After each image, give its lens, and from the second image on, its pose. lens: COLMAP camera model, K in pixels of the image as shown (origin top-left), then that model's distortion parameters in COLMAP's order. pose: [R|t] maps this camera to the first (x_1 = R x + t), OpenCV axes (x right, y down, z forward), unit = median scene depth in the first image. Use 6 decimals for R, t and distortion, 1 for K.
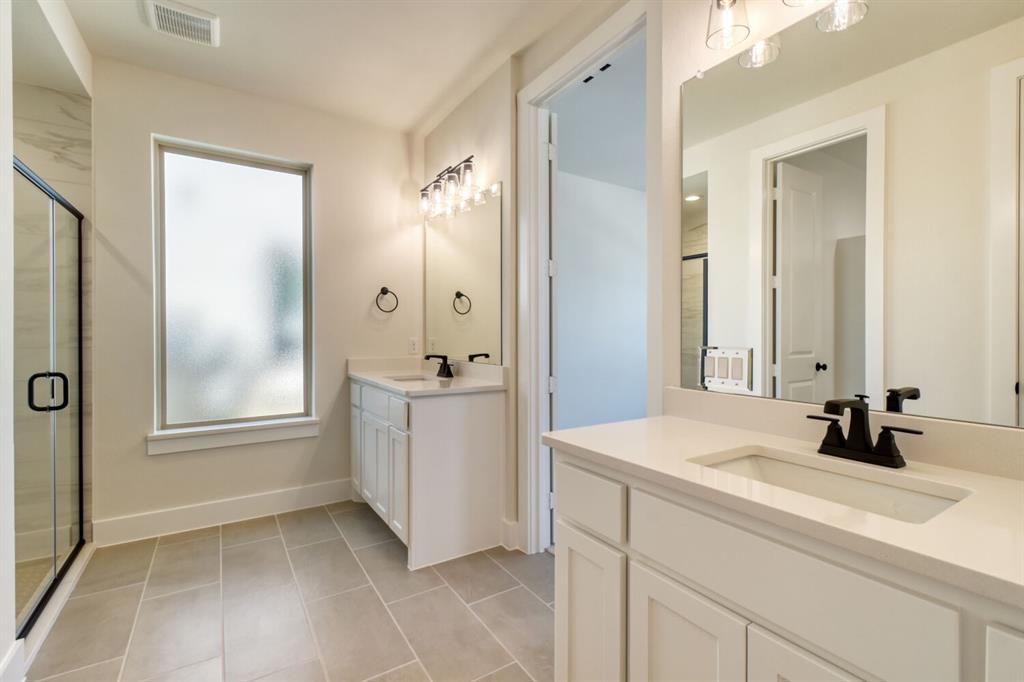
lens RADIAL K [[460.6, 0, 512.9], [0, 460.6, 337.2], [0, 0, 1]] dist [0.003865, -0.000603]
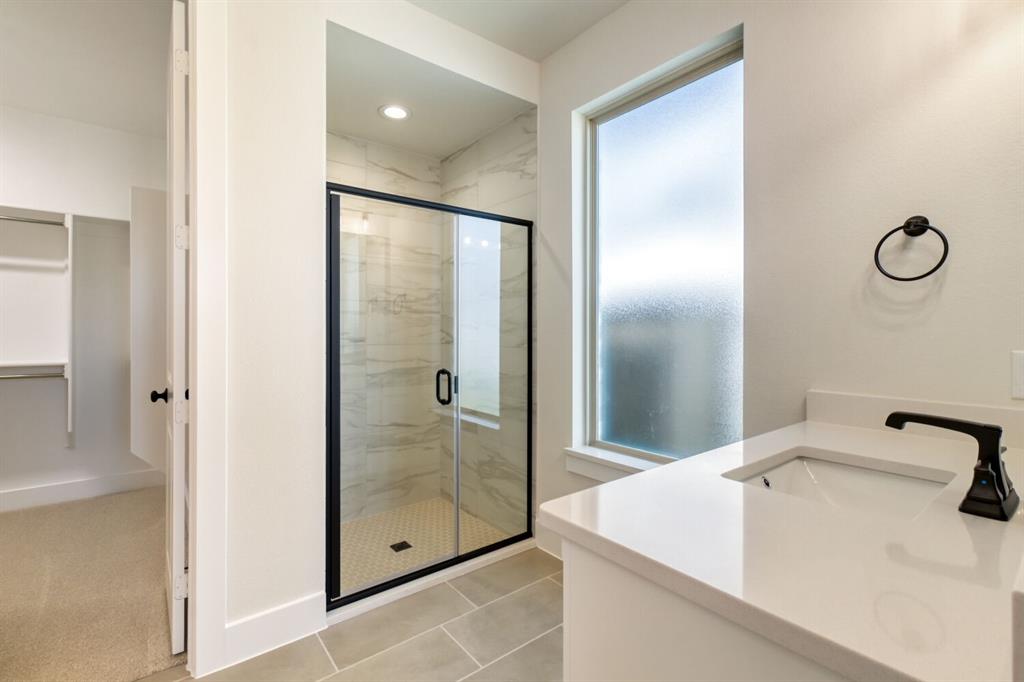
lens RADIAL K [[460.6, 0, 510.9], [0, 460.6, 333.8], [0, 0, 1]] dist [0.003865, -0.000603]
pose [[0.095171, 0.001390, -0.995460, 0.100683], [-0.006341, 0.999980, 0.000790, -0.011487], [0.995441, 0.006237, 0.095177, 0.846409]]
